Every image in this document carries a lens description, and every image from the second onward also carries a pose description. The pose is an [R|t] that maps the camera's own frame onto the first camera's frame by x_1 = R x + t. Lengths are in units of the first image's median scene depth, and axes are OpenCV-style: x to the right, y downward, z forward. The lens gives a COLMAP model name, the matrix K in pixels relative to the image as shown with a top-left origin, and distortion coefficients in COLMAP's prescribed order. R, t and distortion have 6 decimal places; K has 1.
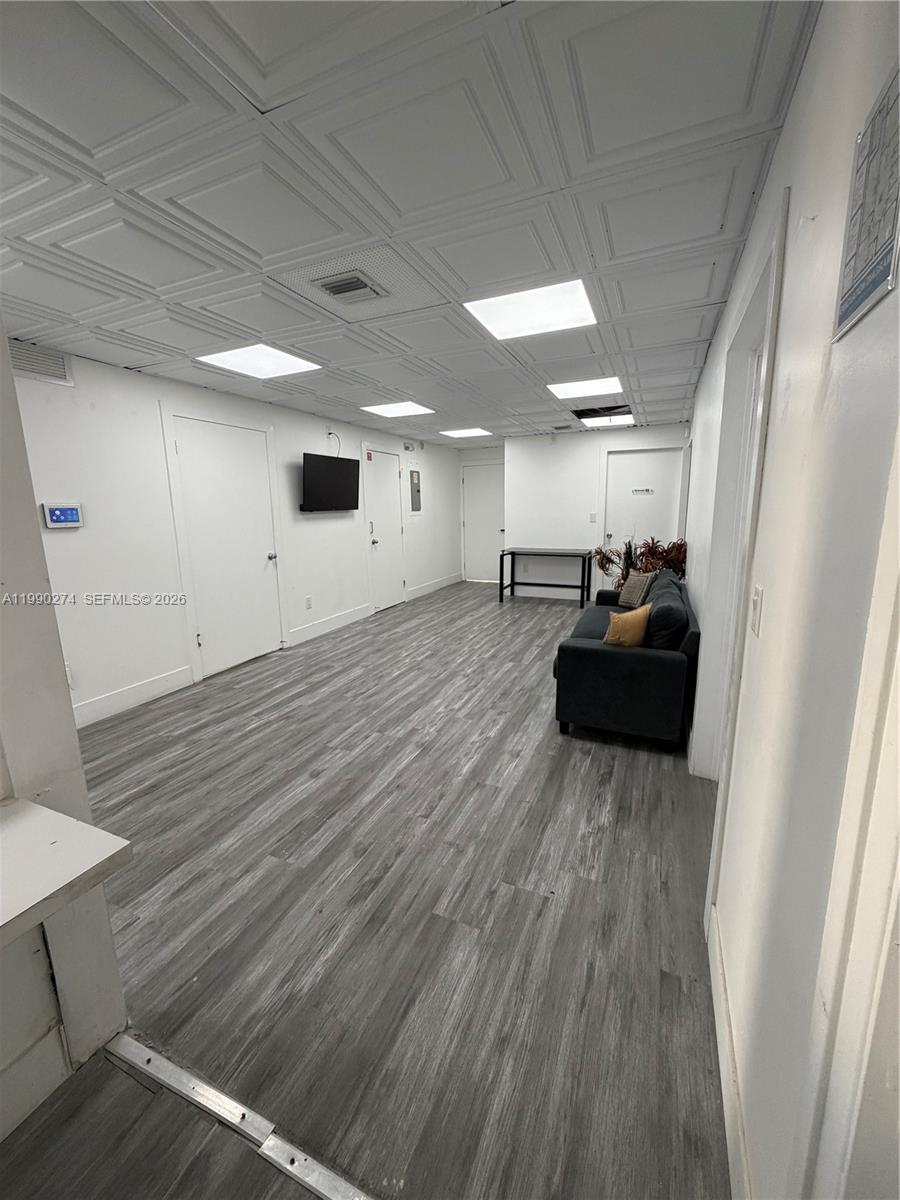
lens RADIAL K [[478.0, 0, 449.5], [0, 478.0, 595.6], [0, 0, 1]] dist [0.000256, 0.000136]
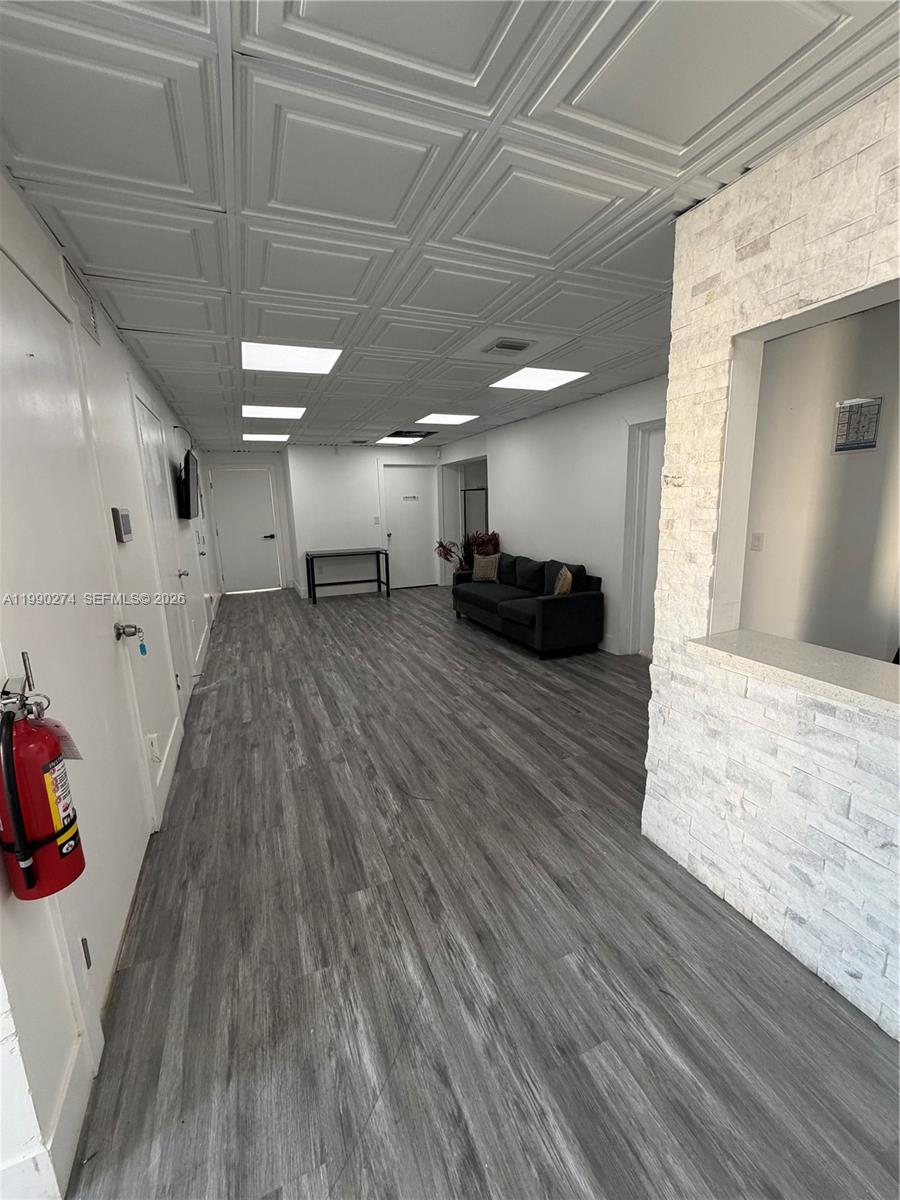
lens RADIAL K [[478.0, 0, 449.5], [0, 478.0, 595.6], [0, 0, 1]] dist [0.000256, 0.000136]
pose [[0.686339, -0.139511, 0.713776, -0.770791], [0.150576, 0.987422, 0.048209, -0.018010], [-0.711524, 0.074390, 0.698713, 0.121759]]
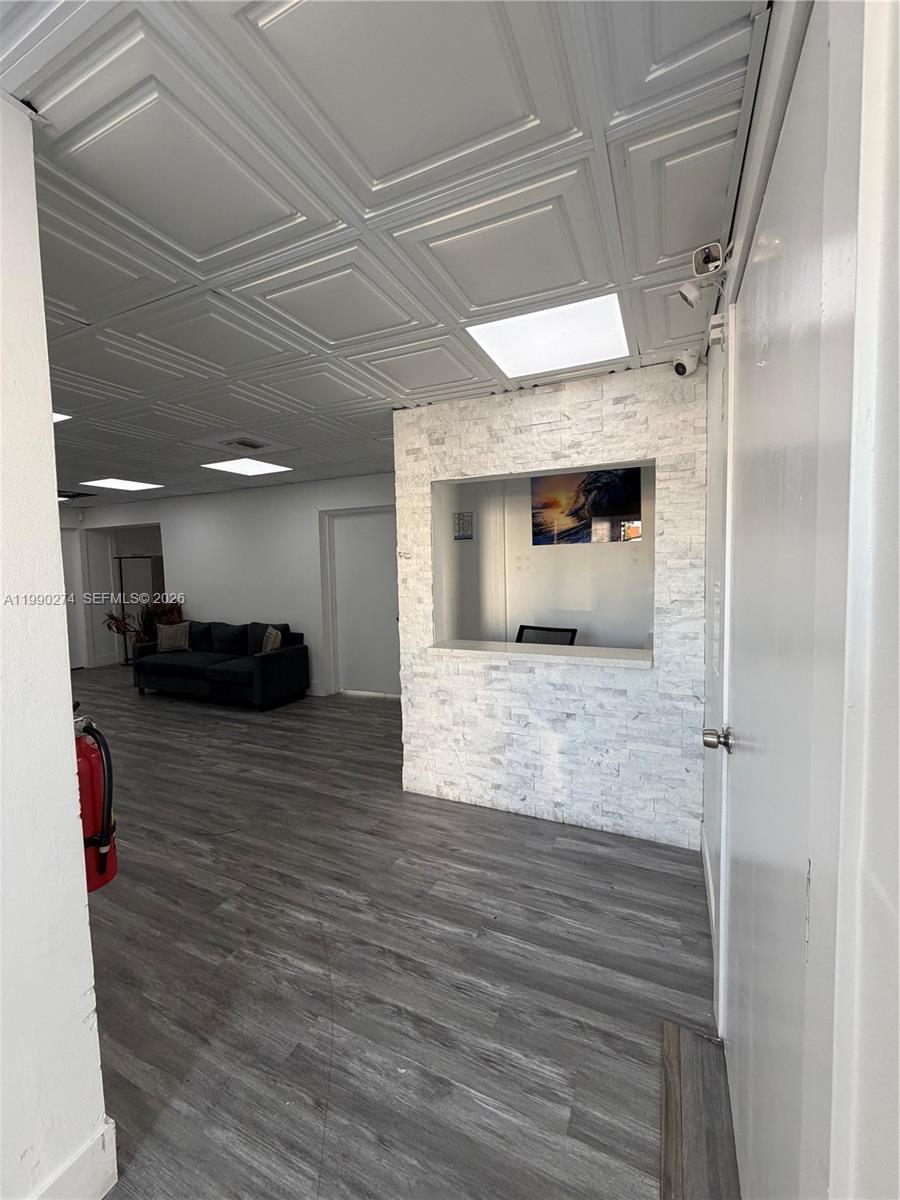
lens RADIAL K [[478.0, 0, 449.5], [0, 478.0, 595.6], [0, 0, 1]] dist [0.000256, 0.000136]
pose [[0.018111, -0.048298, 0.998669, -1.044864], [0.207469, 0.977274, 0.043501, -0.027342], [-0.978074, 0.206405, 0.027720, 0.201324]]
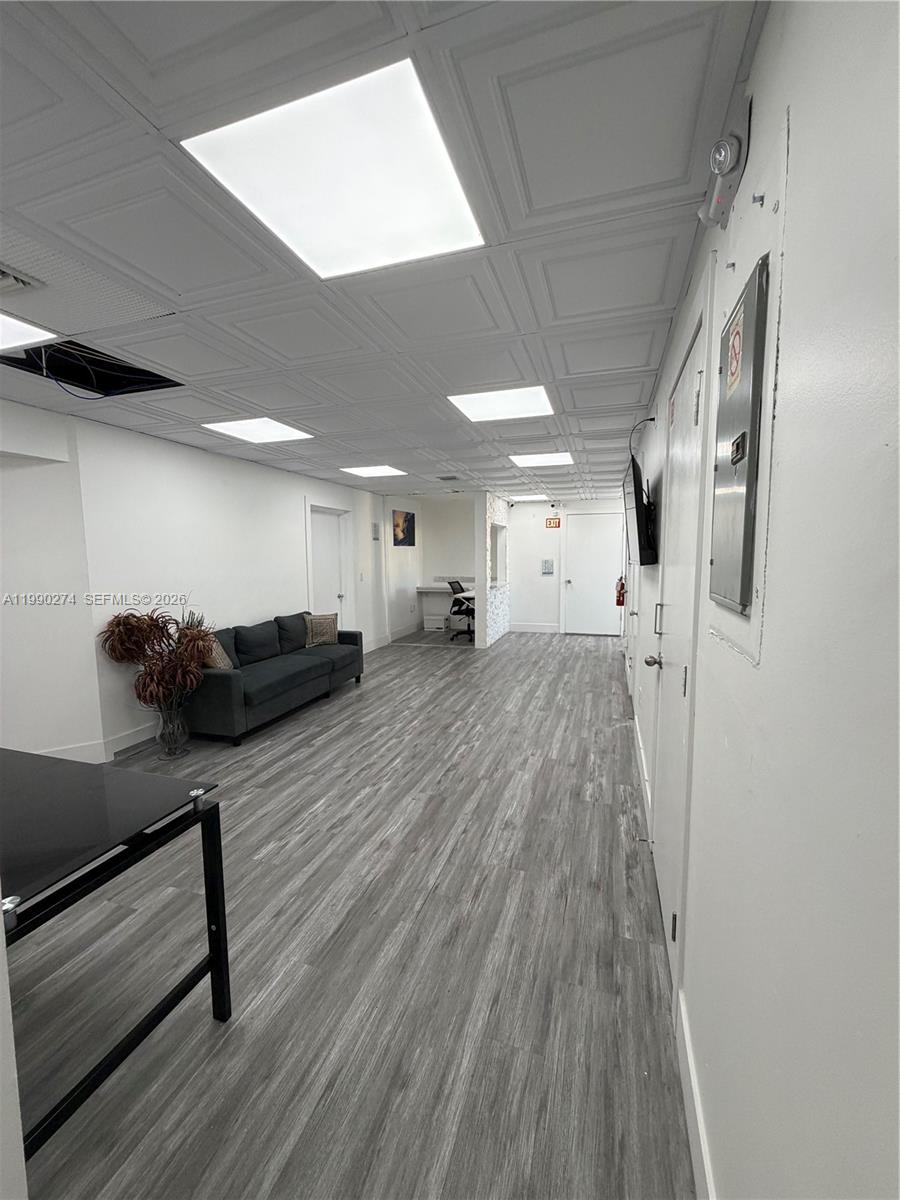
lens RADIAL K [[478.0, 0, 449.5], [0, 478.0, 595.6], [0, 0, 1]] dist [0.000256, 0.000136]
pose [[-0.995427, 0.035348, -0.088743, 0.032903], [0.009988, 0.962437, 0.271320, -0.409150], [0.095000, 0.269193, -0.958389, 2.102487]]
